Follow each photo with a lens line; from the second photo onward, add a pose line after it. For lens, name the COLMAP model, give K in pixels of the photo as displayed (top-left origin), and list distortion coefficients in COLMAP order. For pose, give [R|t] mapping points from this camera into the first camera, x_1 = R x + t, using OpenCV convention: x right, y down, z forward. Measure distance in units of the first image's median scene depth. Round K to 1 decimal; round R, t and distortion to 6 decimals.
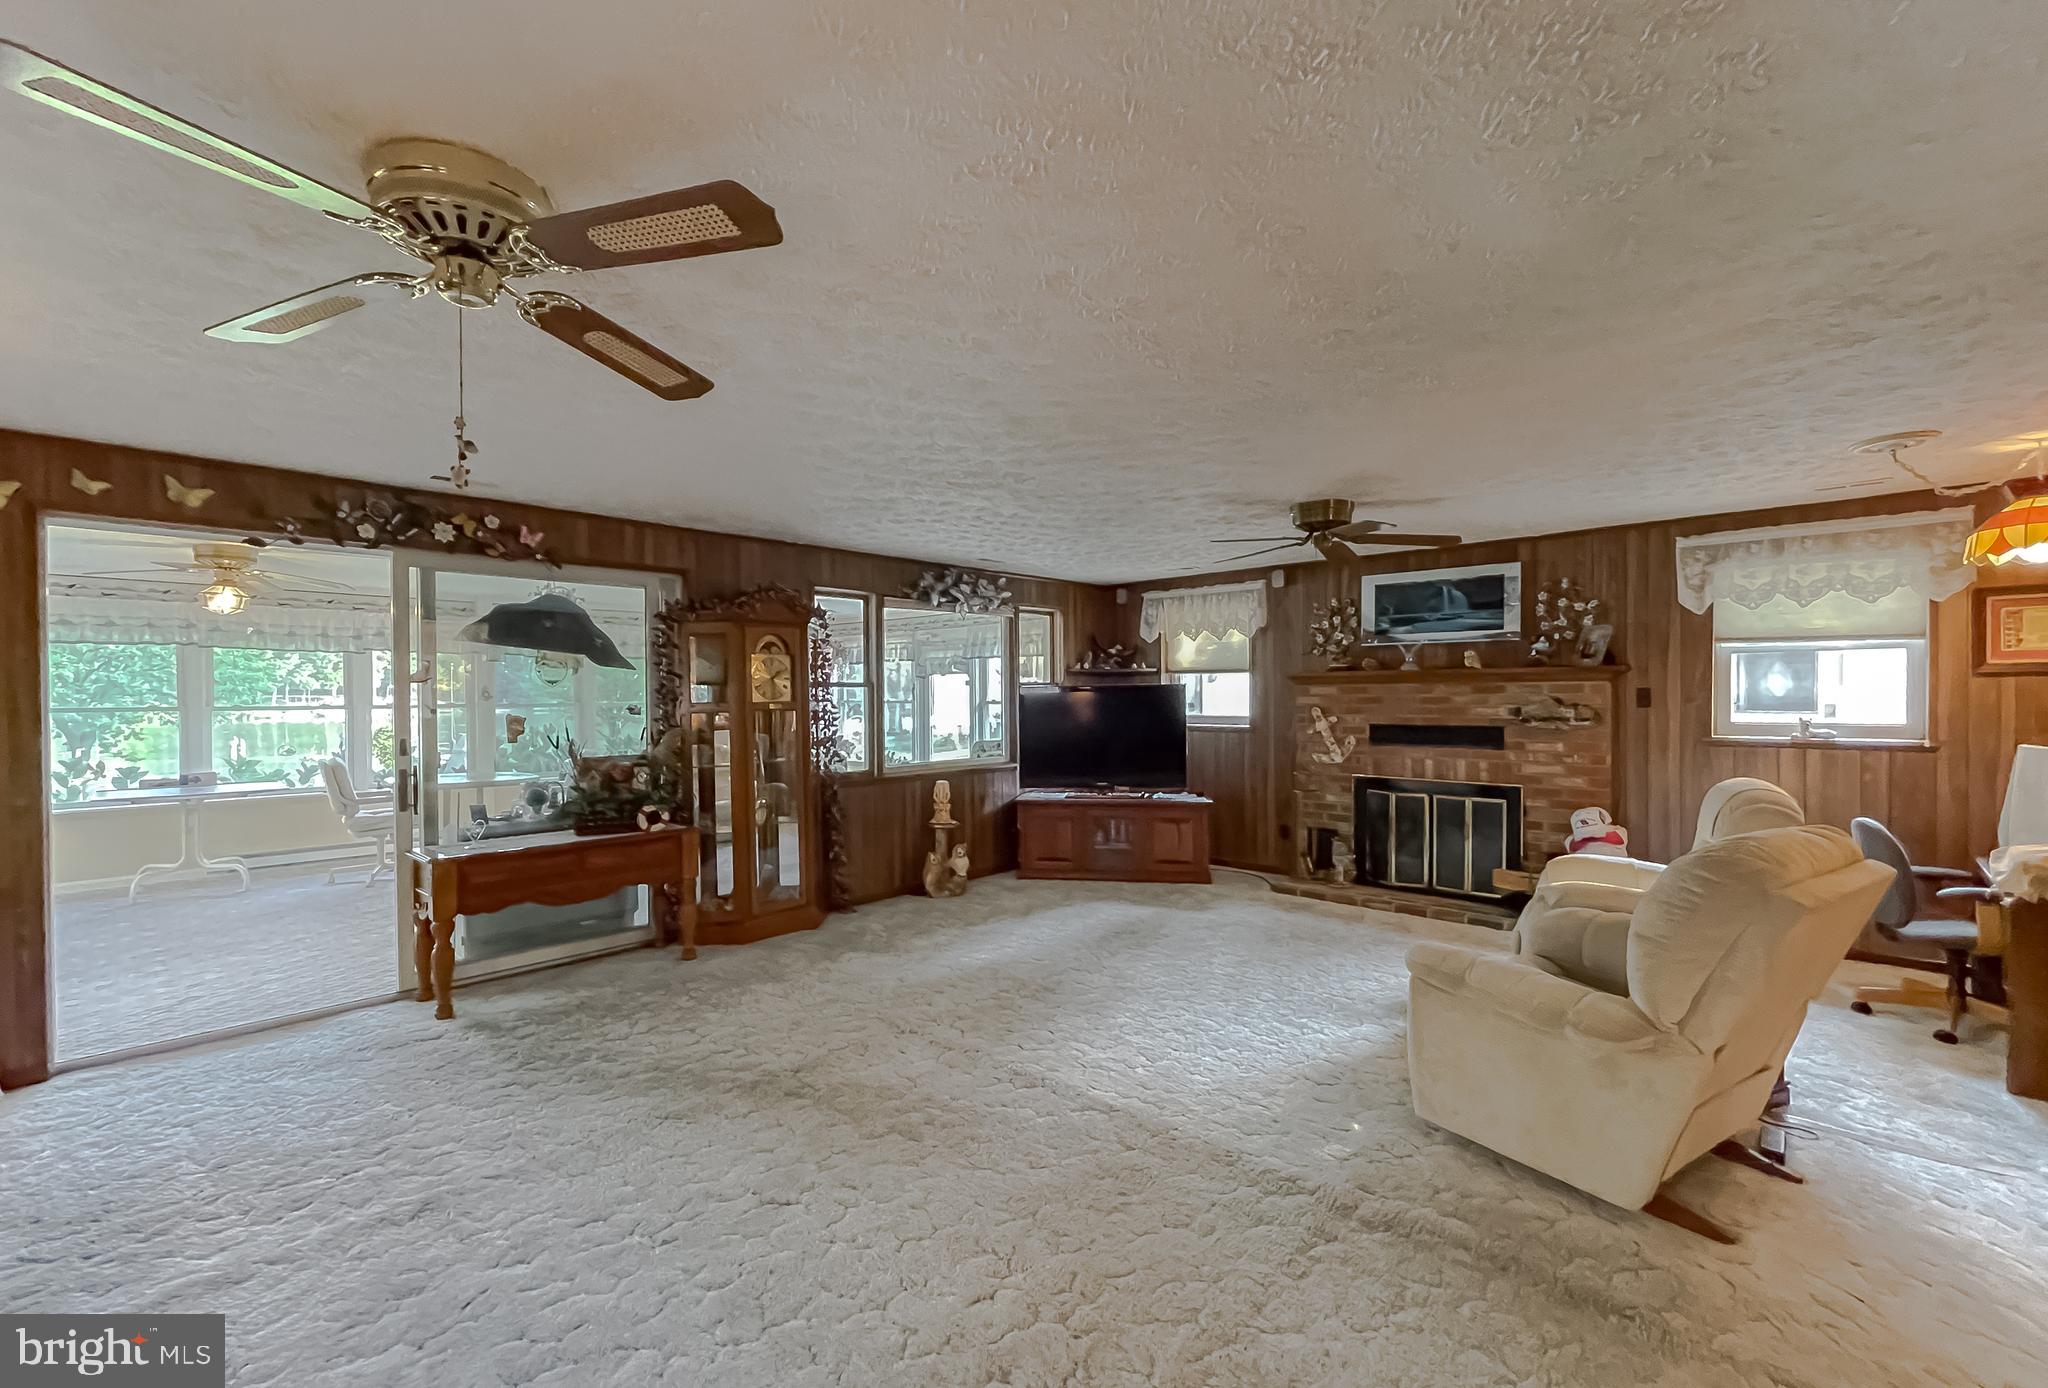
lens RADIAL K [[879.2, 0, 1025.2], [0, 879.2, 713.1], [0, 0, 1]] dist [-0.000202, -0.000091]
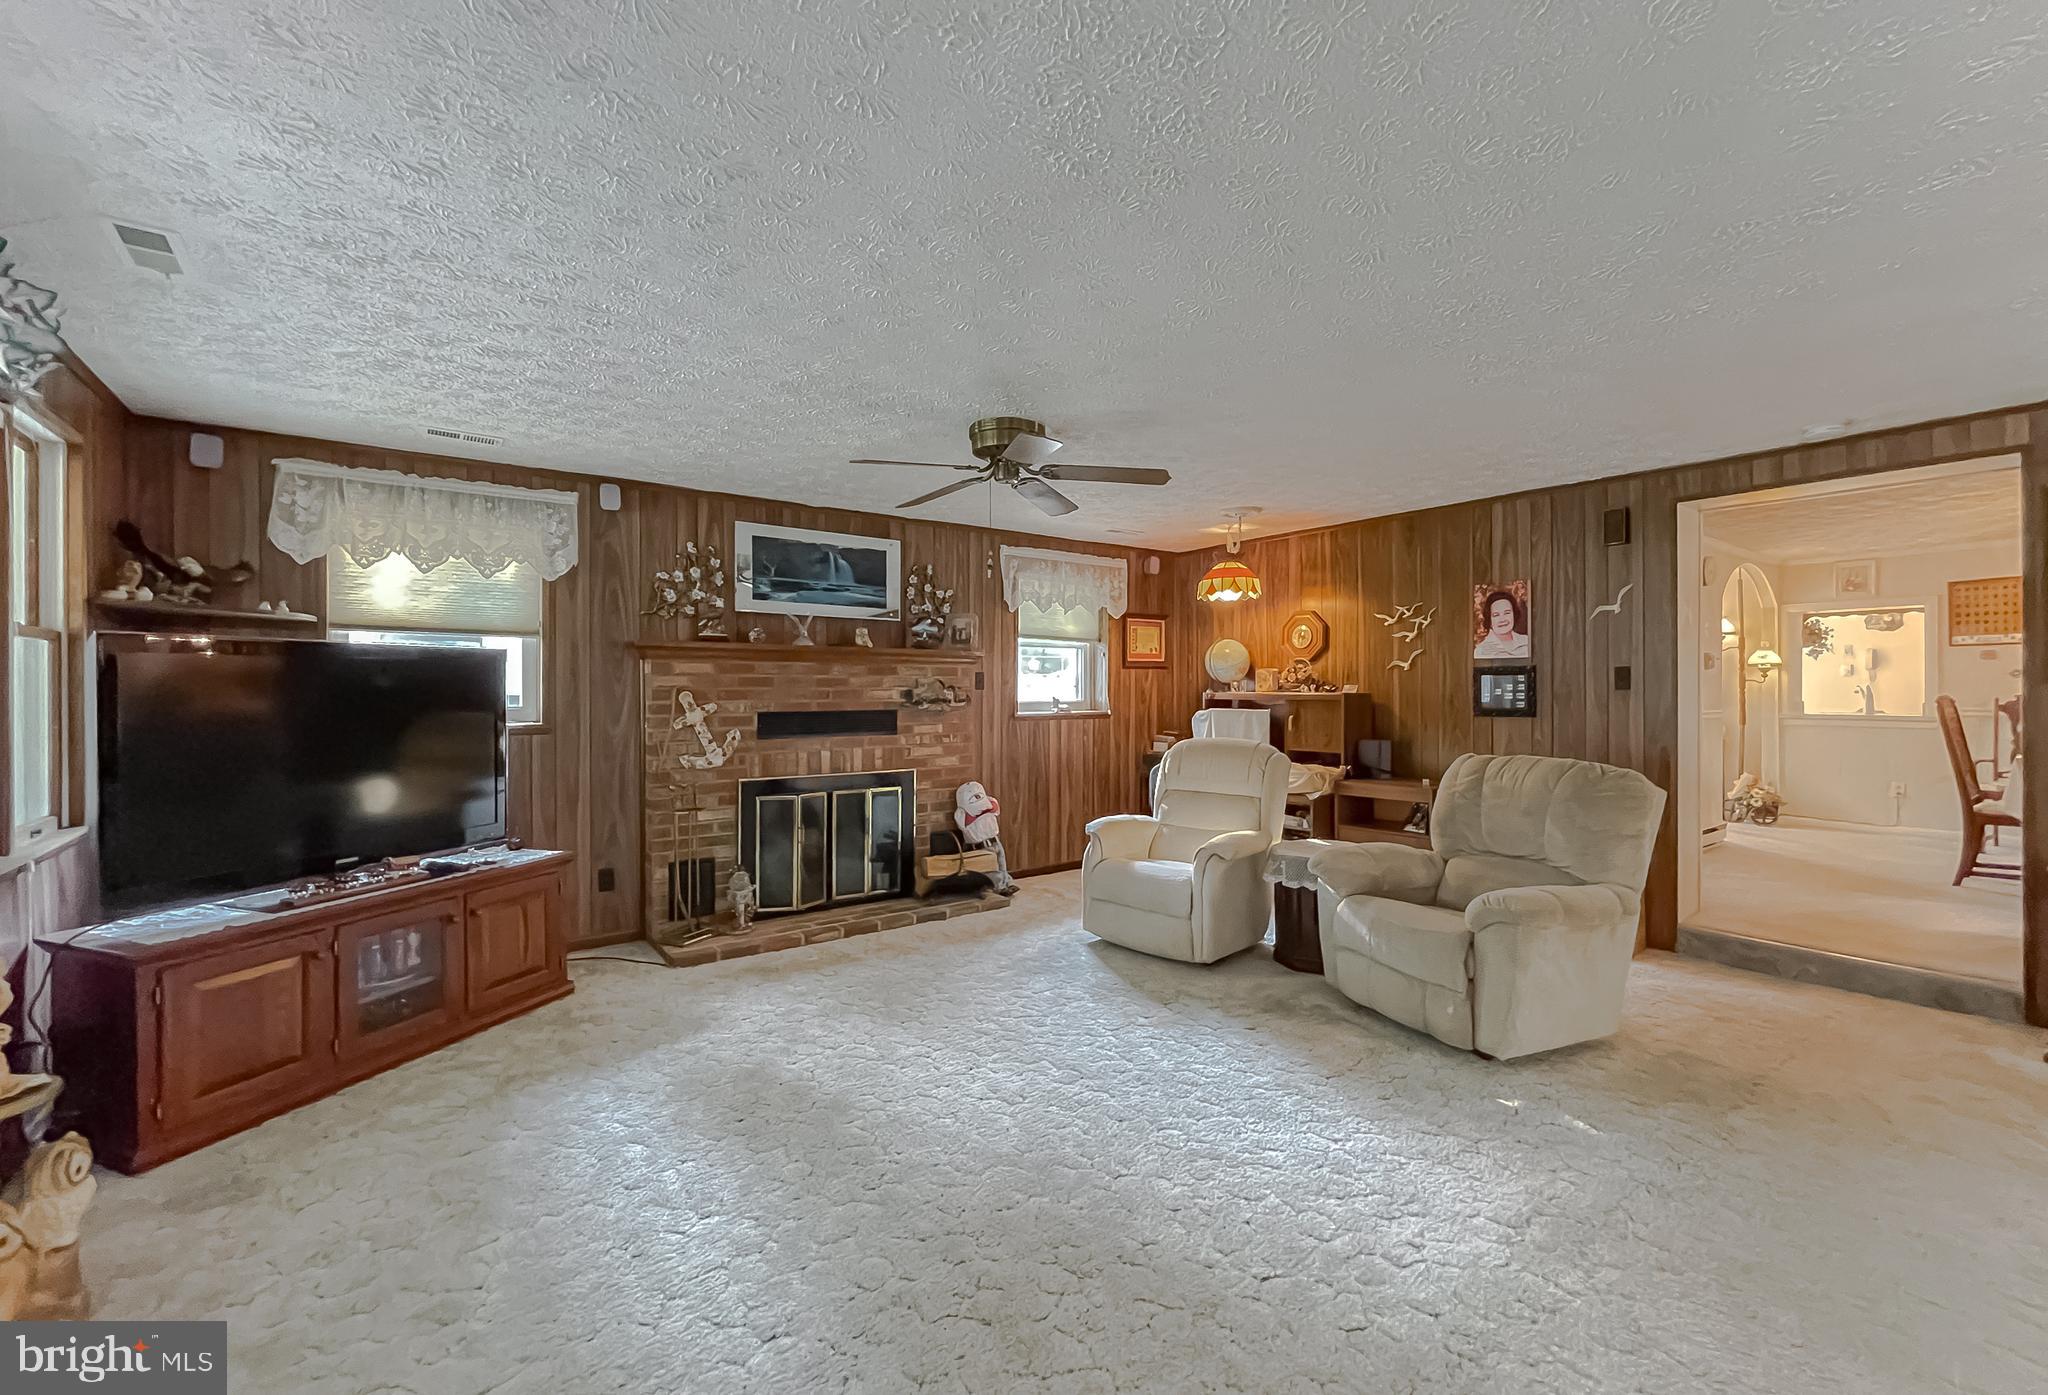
lens RADIAL K [[863.3, 0, 1023.3], [0, 863.3, 686.1], [0, 0, 1]] dist [-0.001125, -0.000161]
pose [[0.170233, 0.004581, 0.985393, -0.334969], [0.015492, 0.999853, -0.007324, -0.001486], [-0.985282, 0.016512, 0.170137, 0.659012]]
